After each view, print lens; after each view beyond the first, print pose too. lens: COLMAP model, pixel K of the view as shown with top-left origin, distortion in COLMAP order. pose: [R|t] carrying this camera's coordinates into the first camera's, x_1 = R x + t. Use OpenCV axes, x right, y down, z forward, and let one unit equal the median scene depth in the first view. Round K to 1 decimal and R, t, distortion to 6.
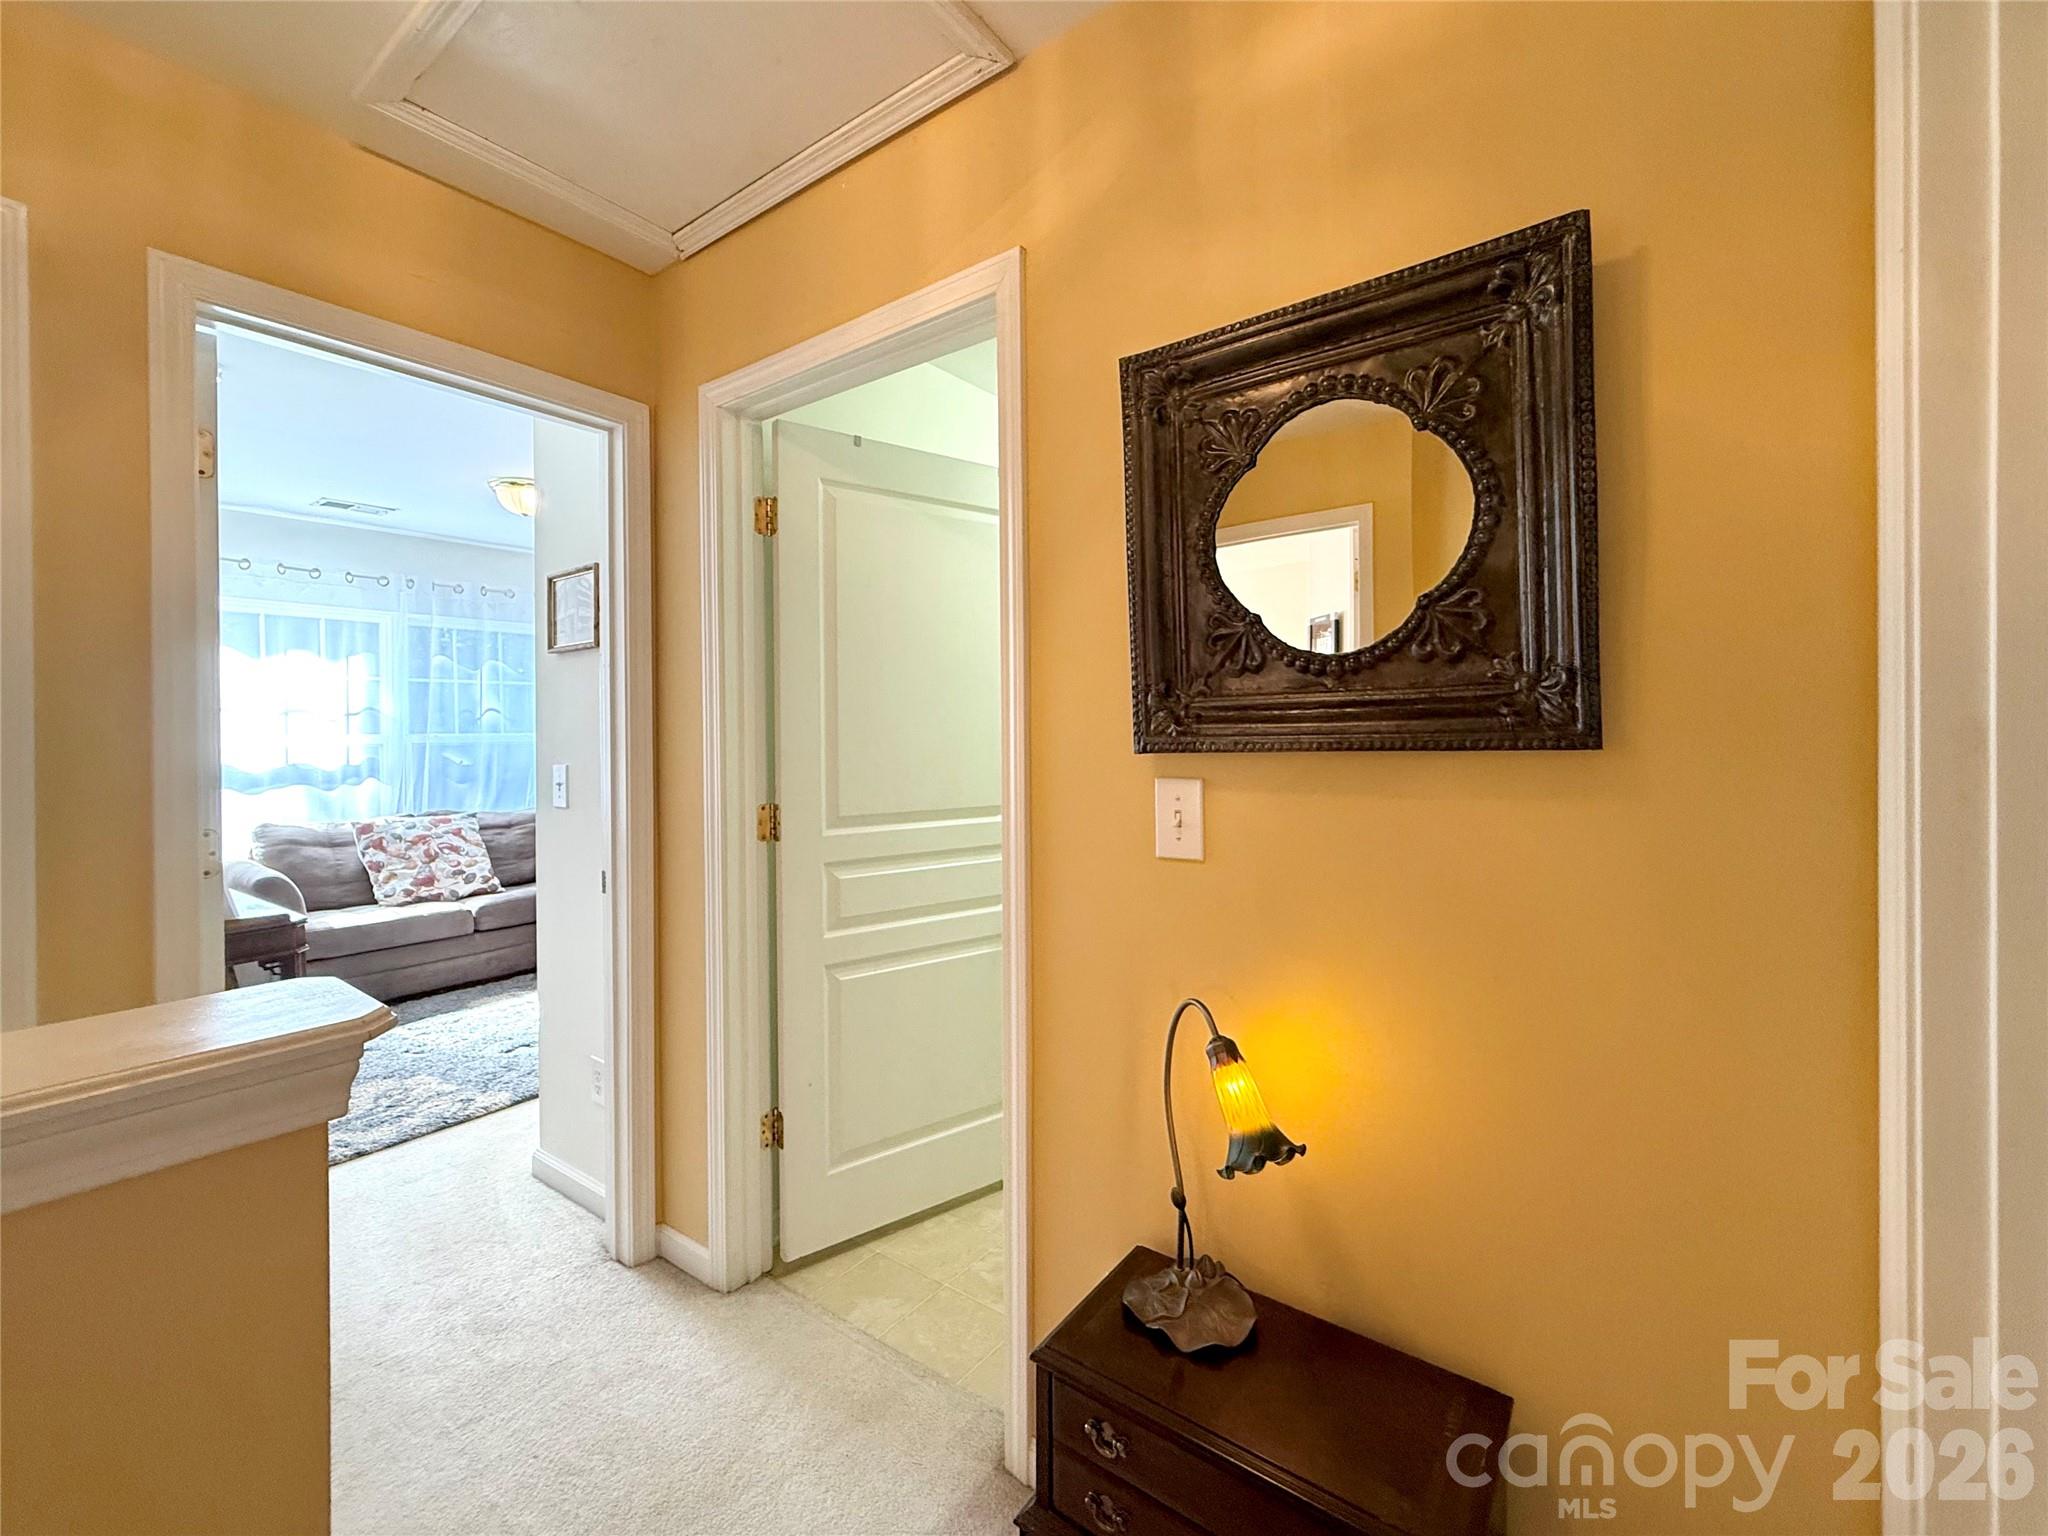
lens RADIAL K [[866.2, 0, 1016.6], [0, 866.2, 733.5], [0, 0, 1]] dist [-0.001200, -0.000183]
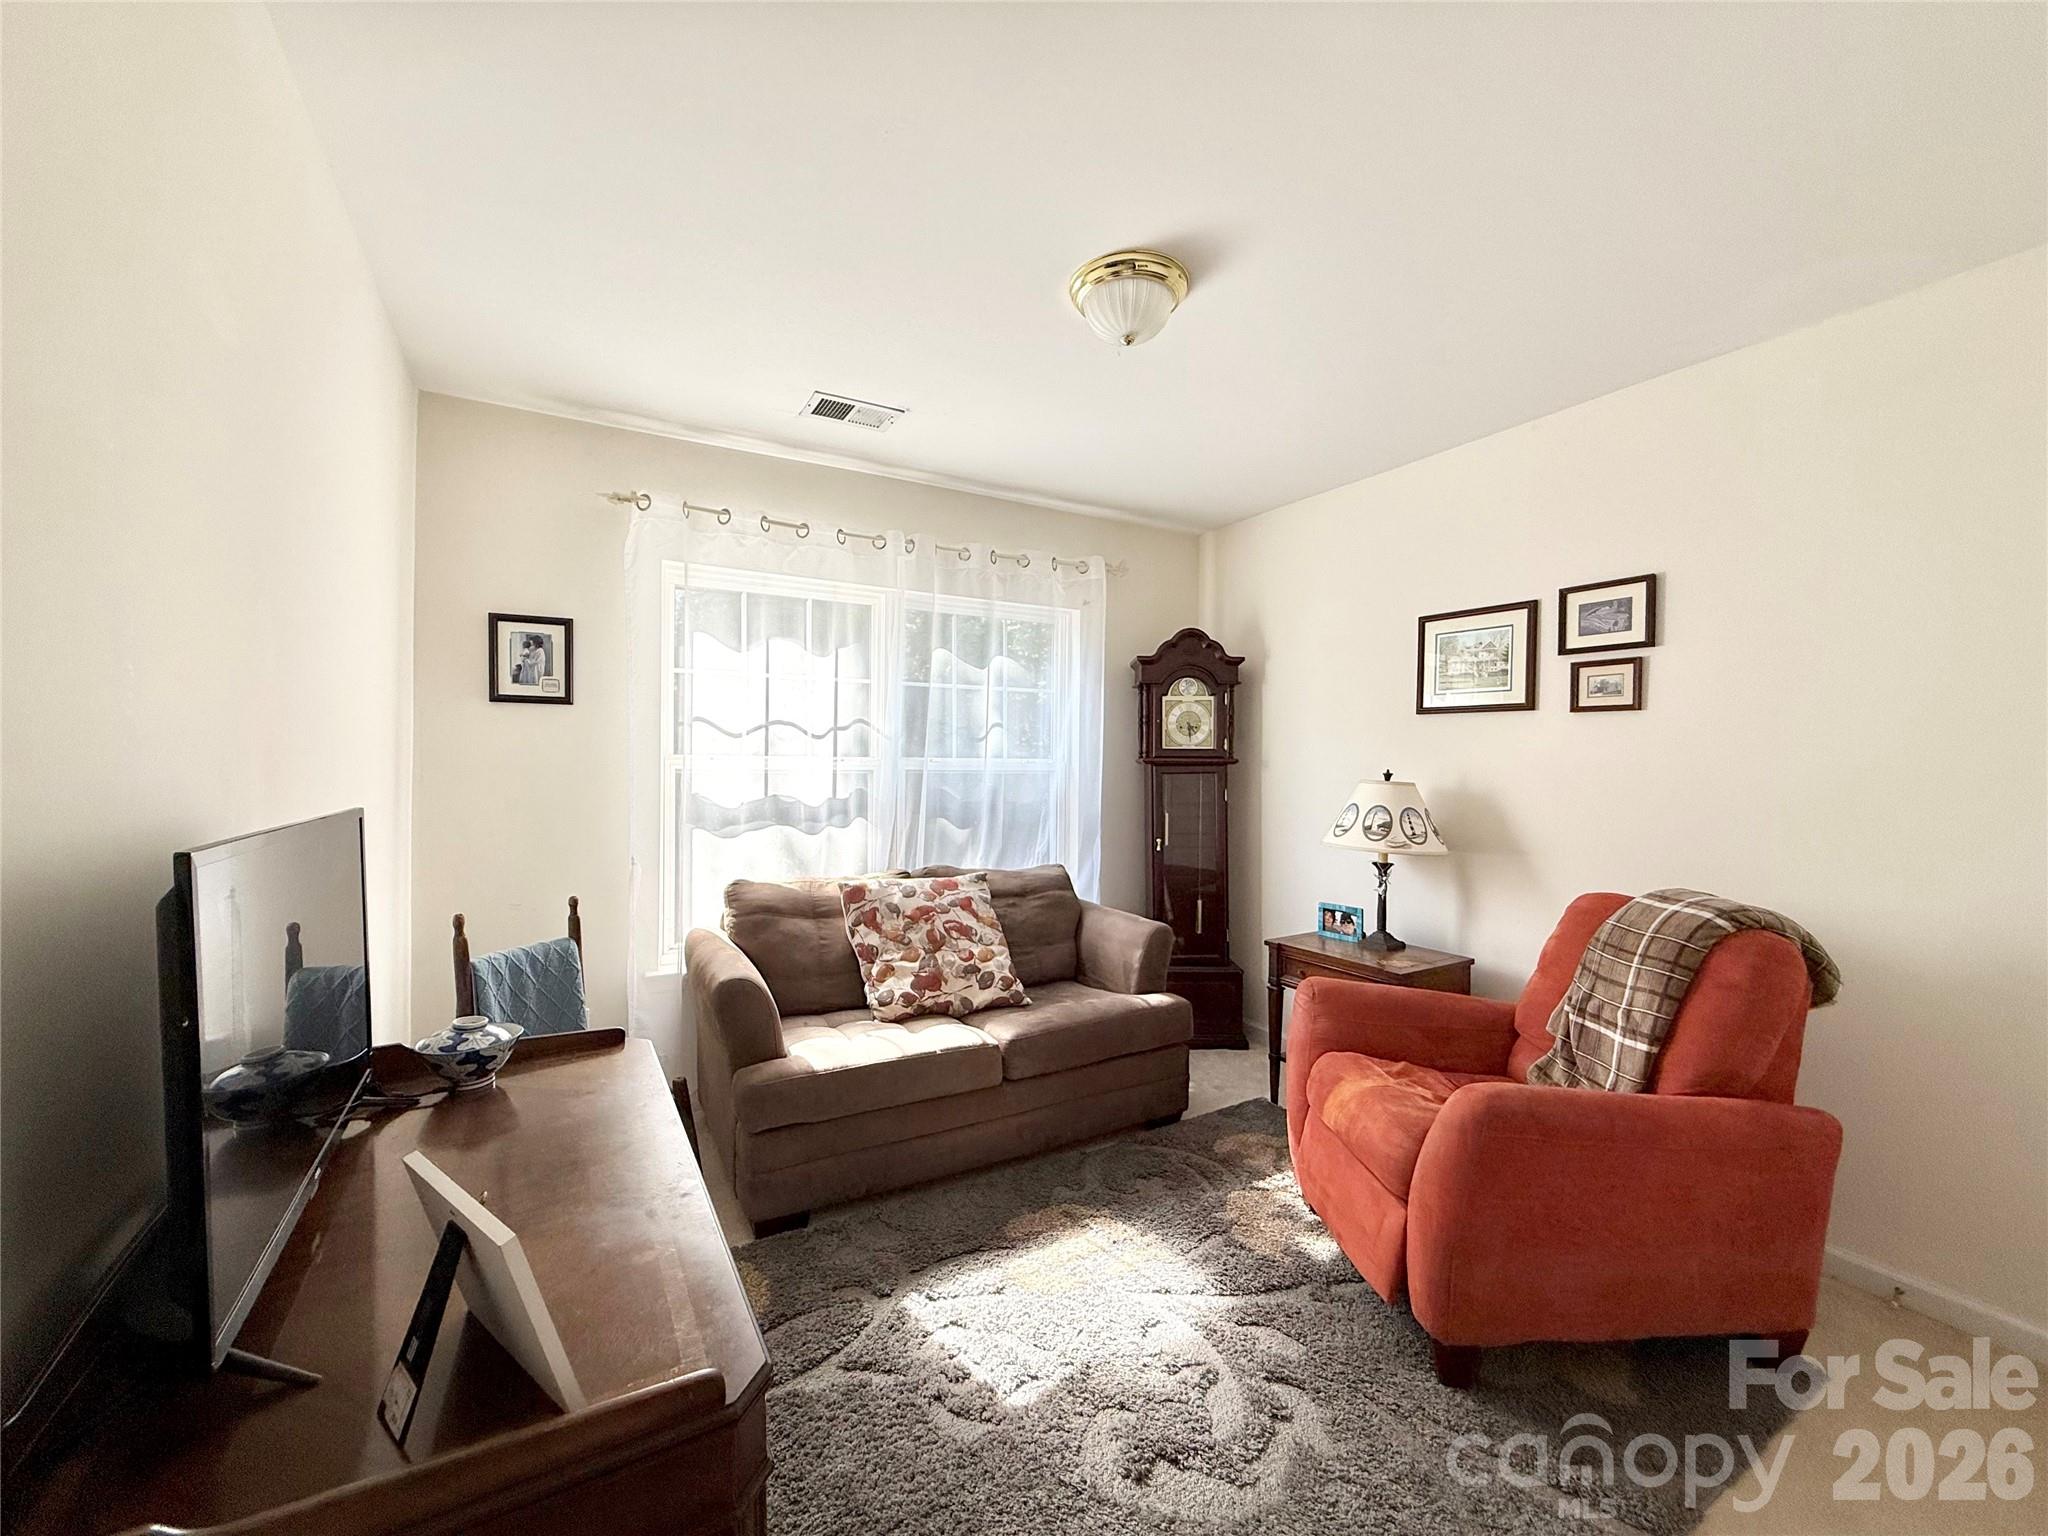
lens RADIAL K [[833.3, 0, 1019.8], [0, 833.3, 767.4], [0, 0, 1]] dist [-0.001203, -0.000017]
pose [[0.913685, 0.021992, -0.405829, -0.360320], [-0.021374, 0.999753, 0.006055, 0.003237], [0.405862, 0.003142, 0.913929, 0.440703]]
